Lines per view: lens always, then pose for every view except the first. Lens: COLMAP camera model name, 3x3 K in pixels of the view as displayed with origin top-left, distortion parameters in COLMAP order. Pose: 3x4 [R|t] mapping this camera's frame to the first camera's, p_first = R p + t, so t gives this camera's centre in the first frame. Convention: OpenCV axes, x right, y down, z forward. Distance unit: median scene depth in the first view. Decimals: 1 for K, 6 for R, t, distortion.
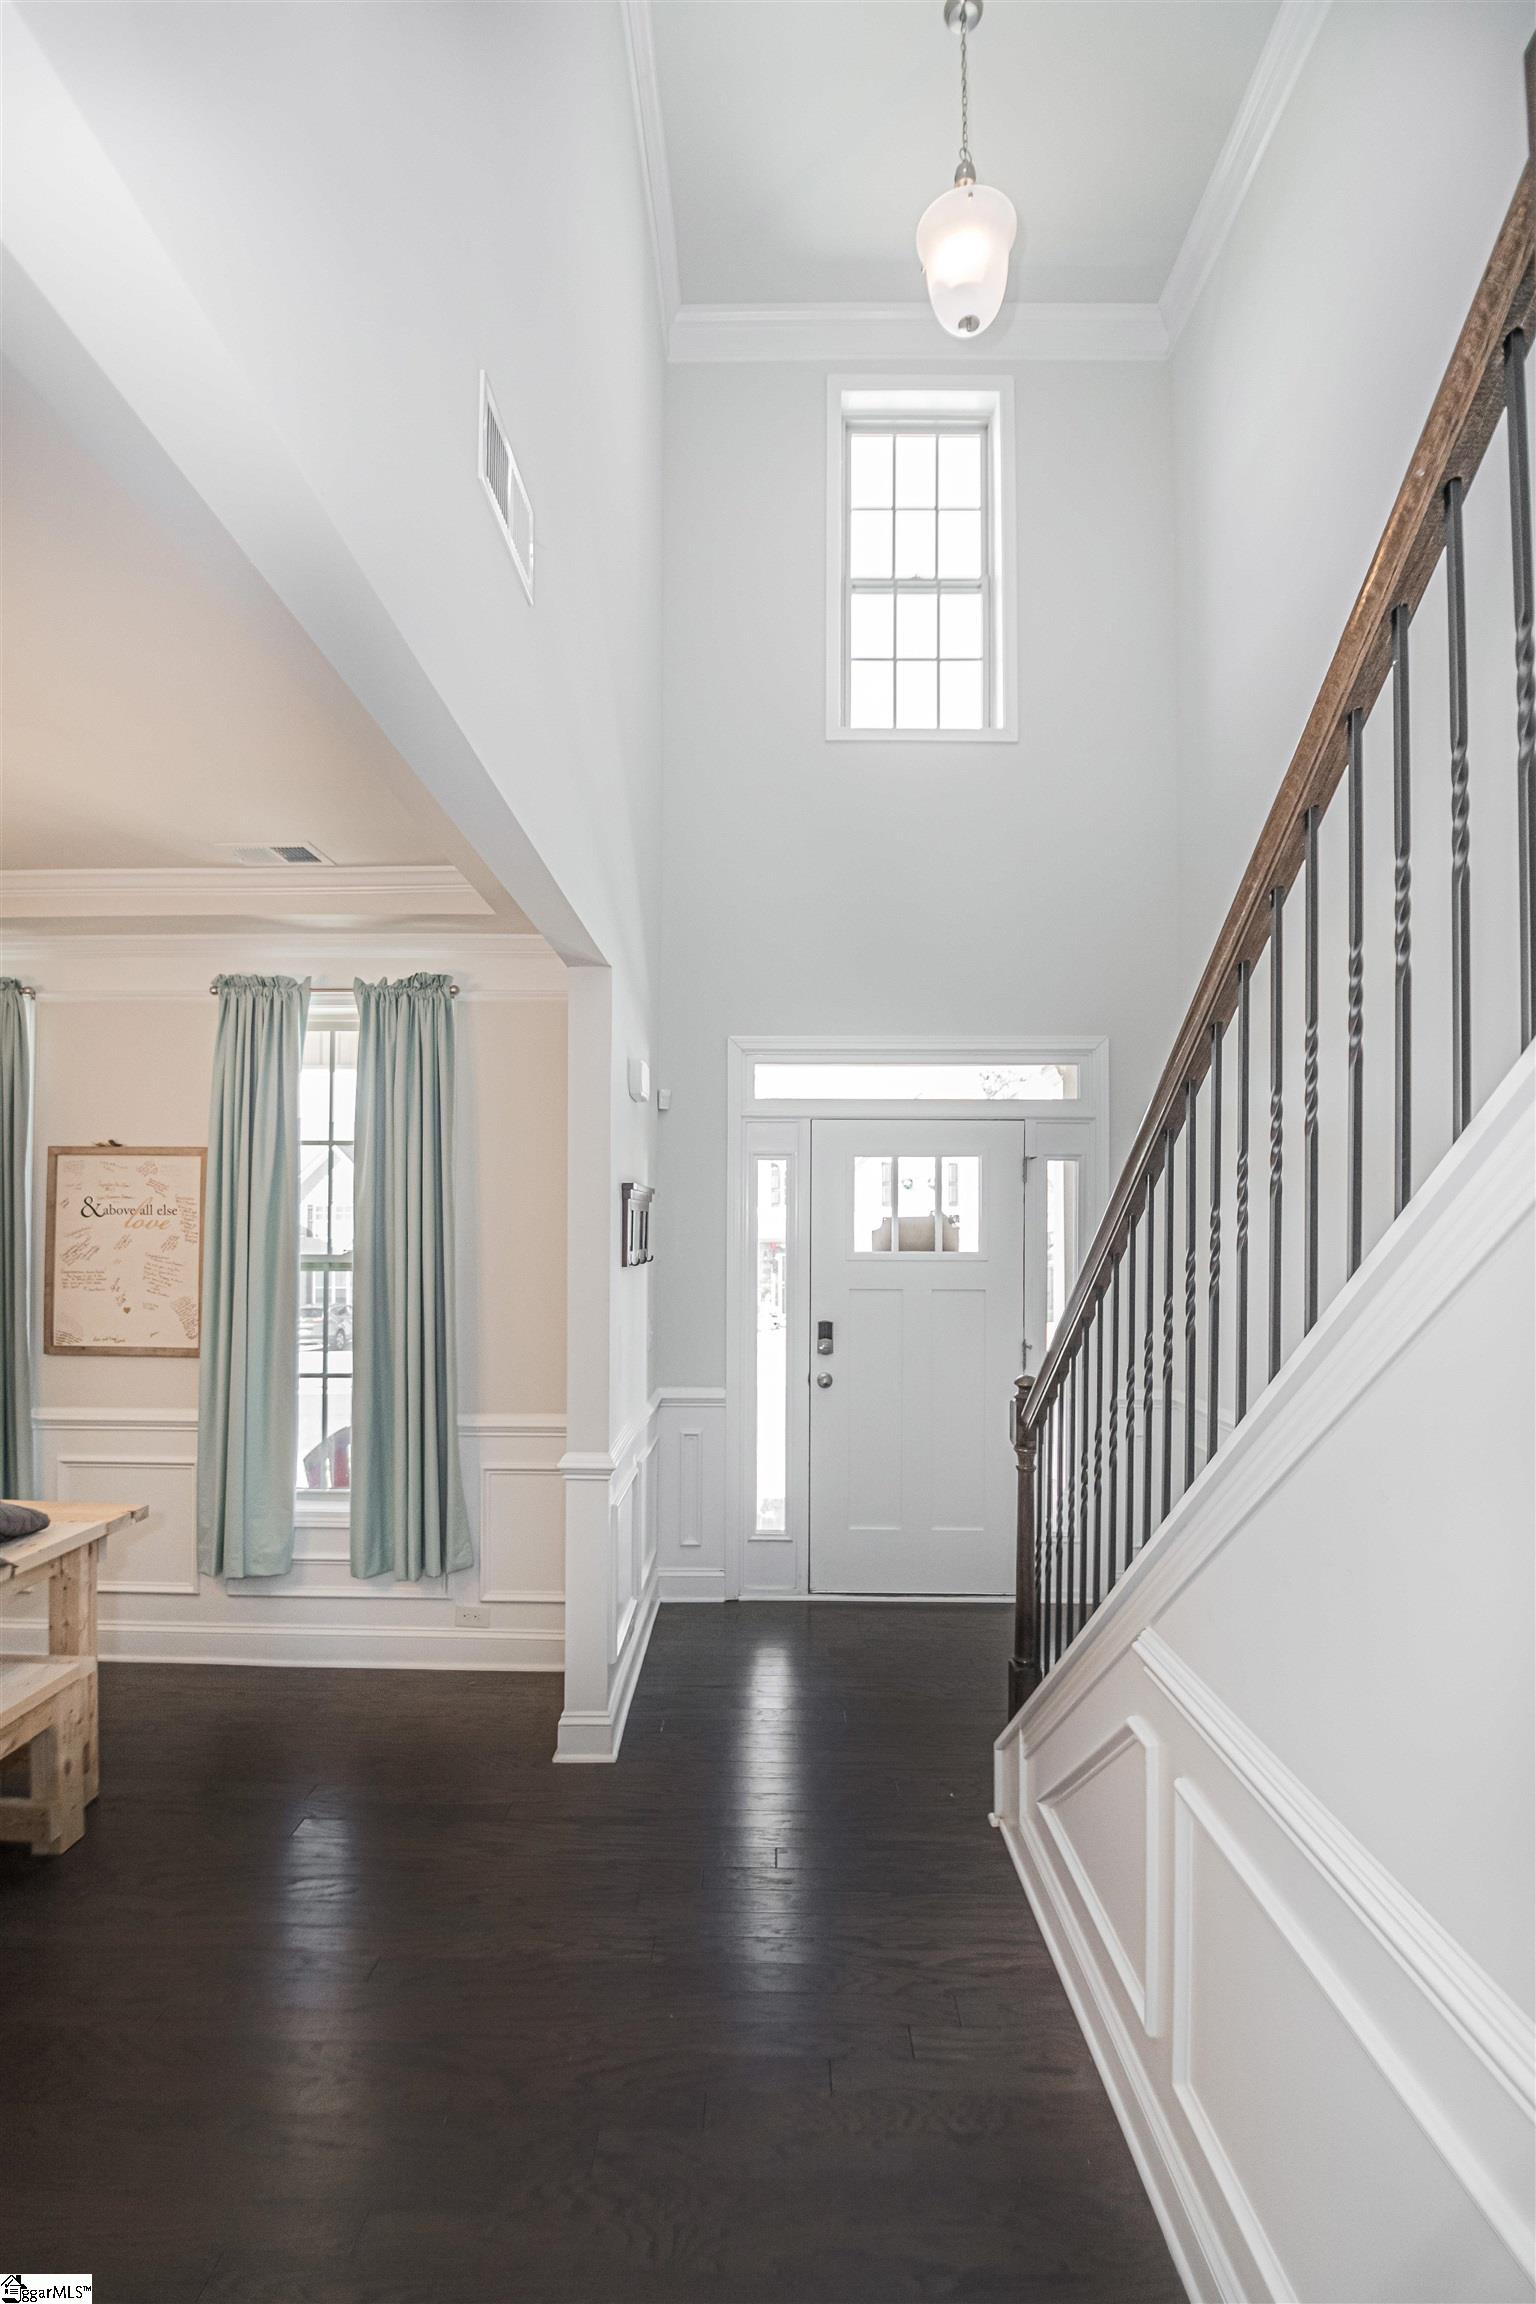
lens RADIAL K [[997.5, 0, 767.1], [0, 997.5, 1194.1], [0, 0, 1]] dist [-0.036512, 0.000249]
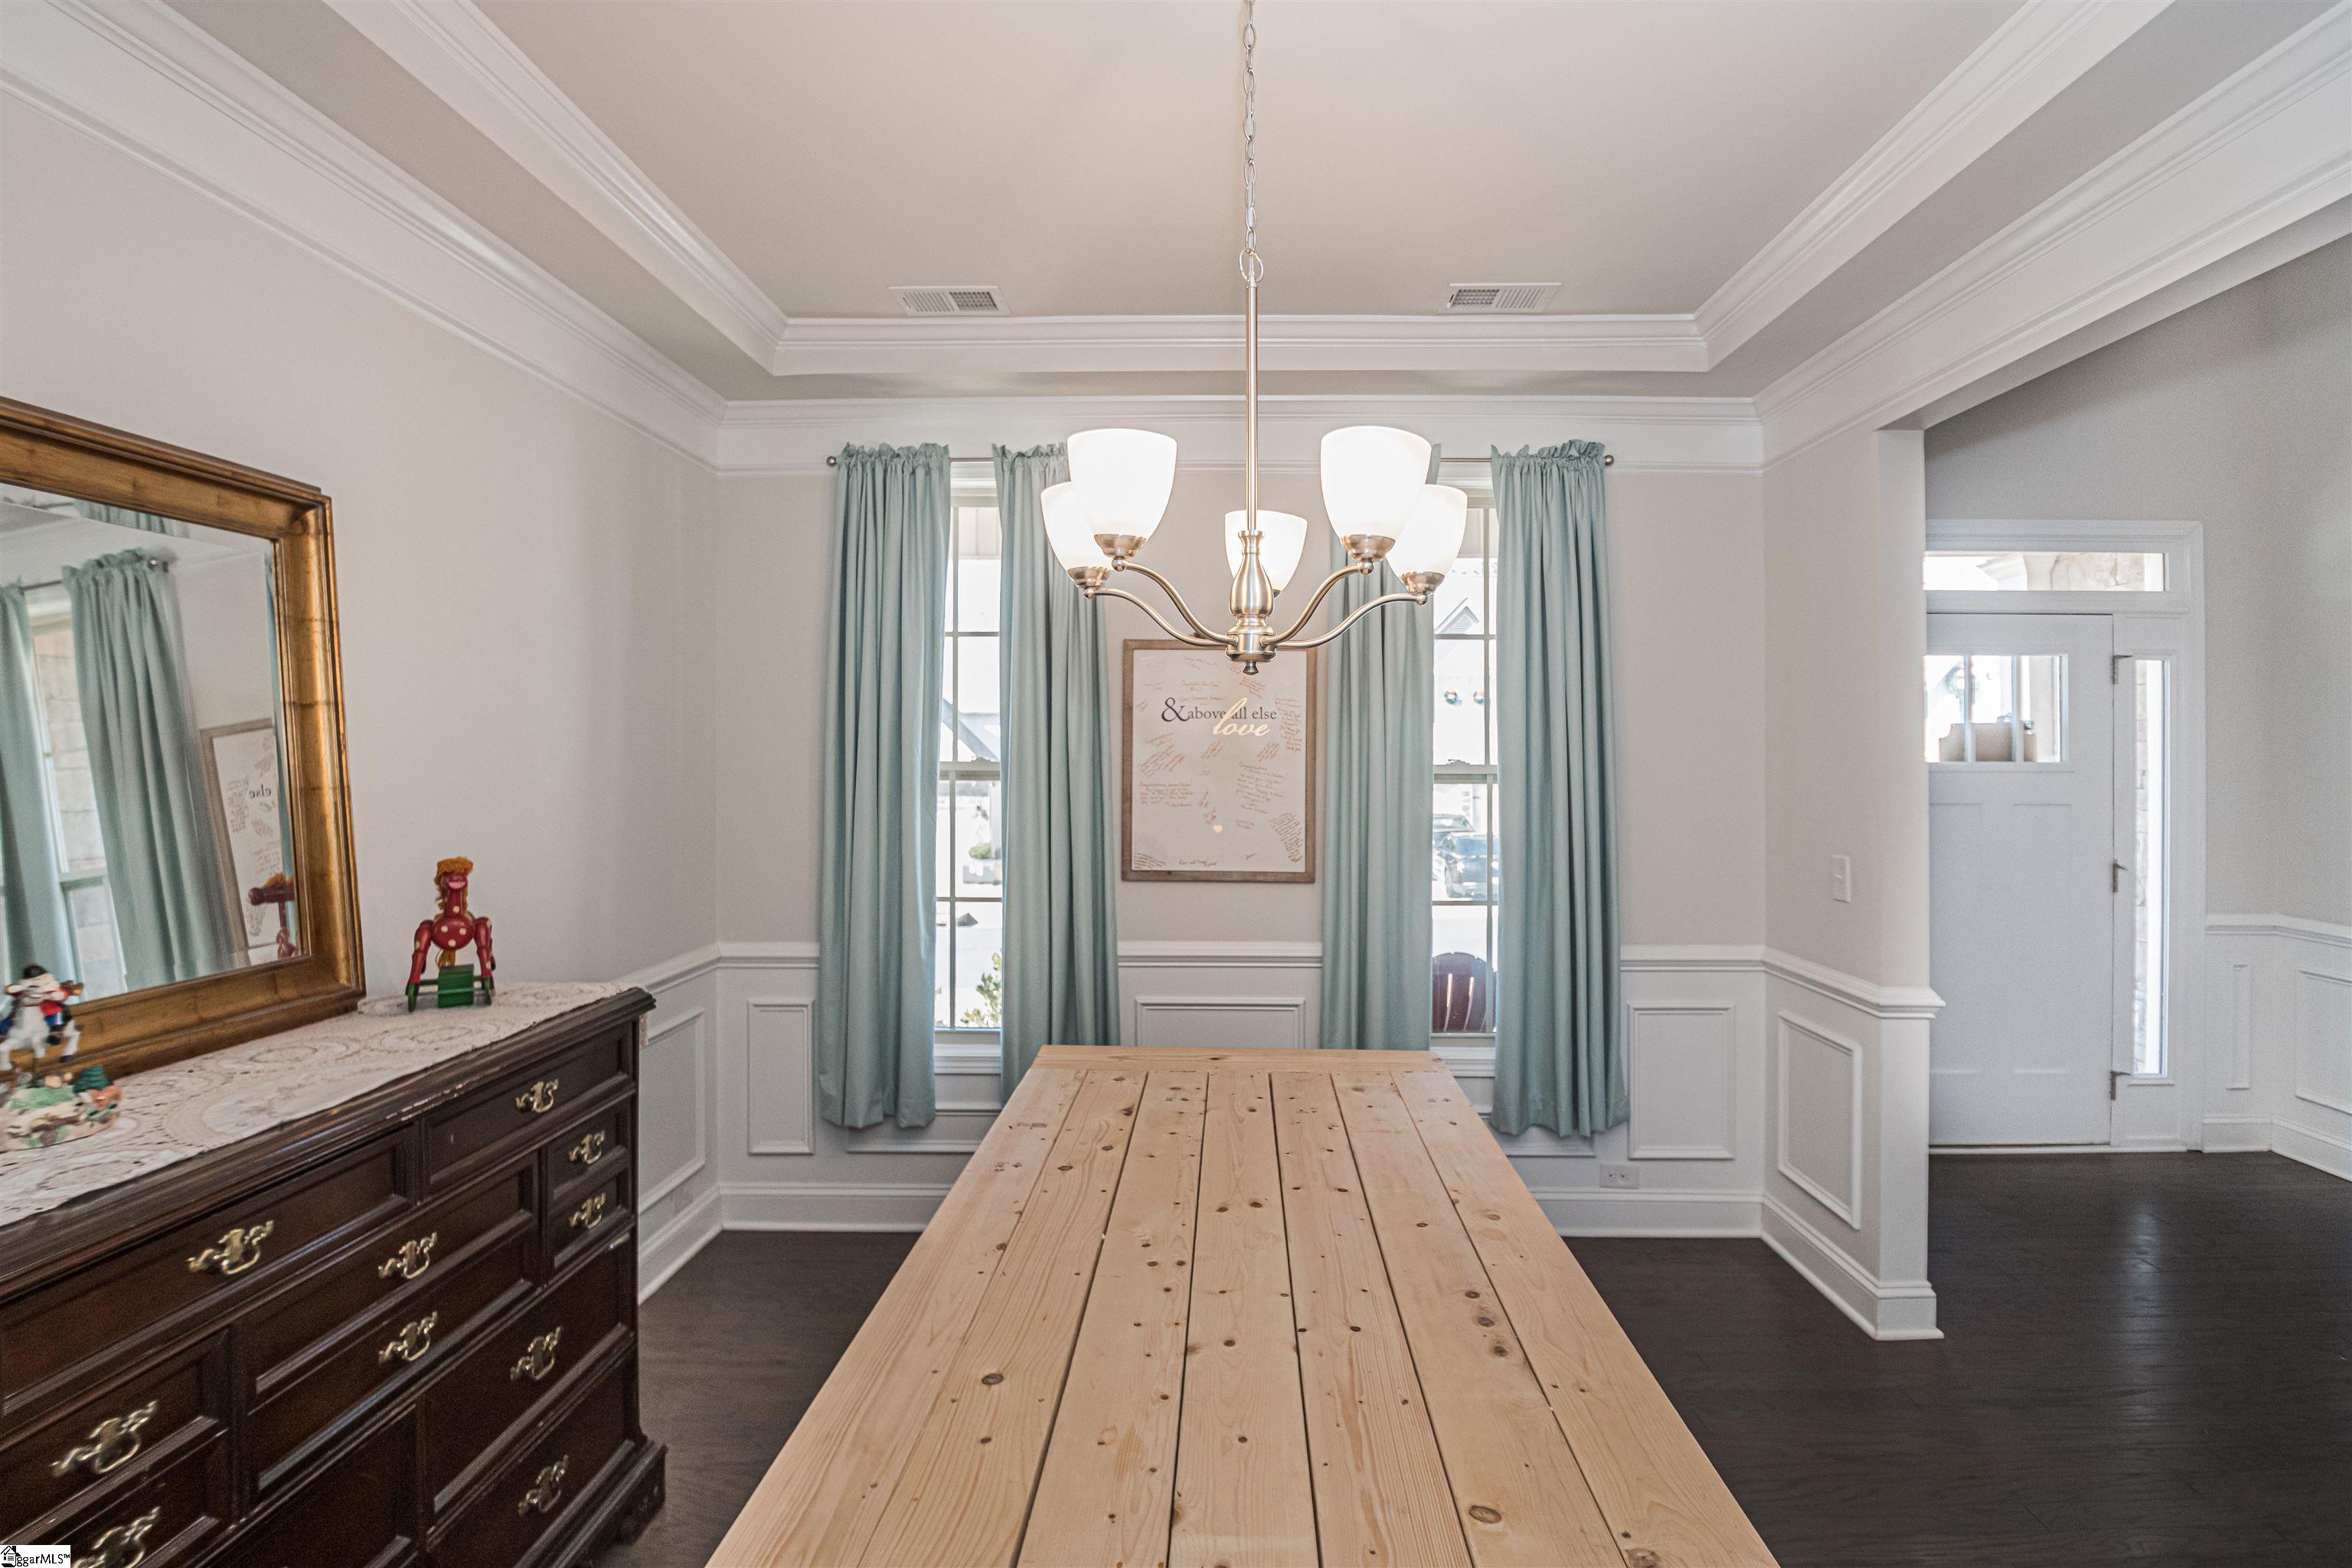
lens RADIAL K [[1113.2, 0, 1179.0], [0, 1113.2, 727.3], [0, 0, 1]] dist [0.019579, -0.000049]
pose [[0.999725, 0.002916, 0.023277, -0.606001], [-0.003568, 0.999601, 0.028011, 0.001187], [-0.023186, -0.028087, 0.999337, 0.019724]]
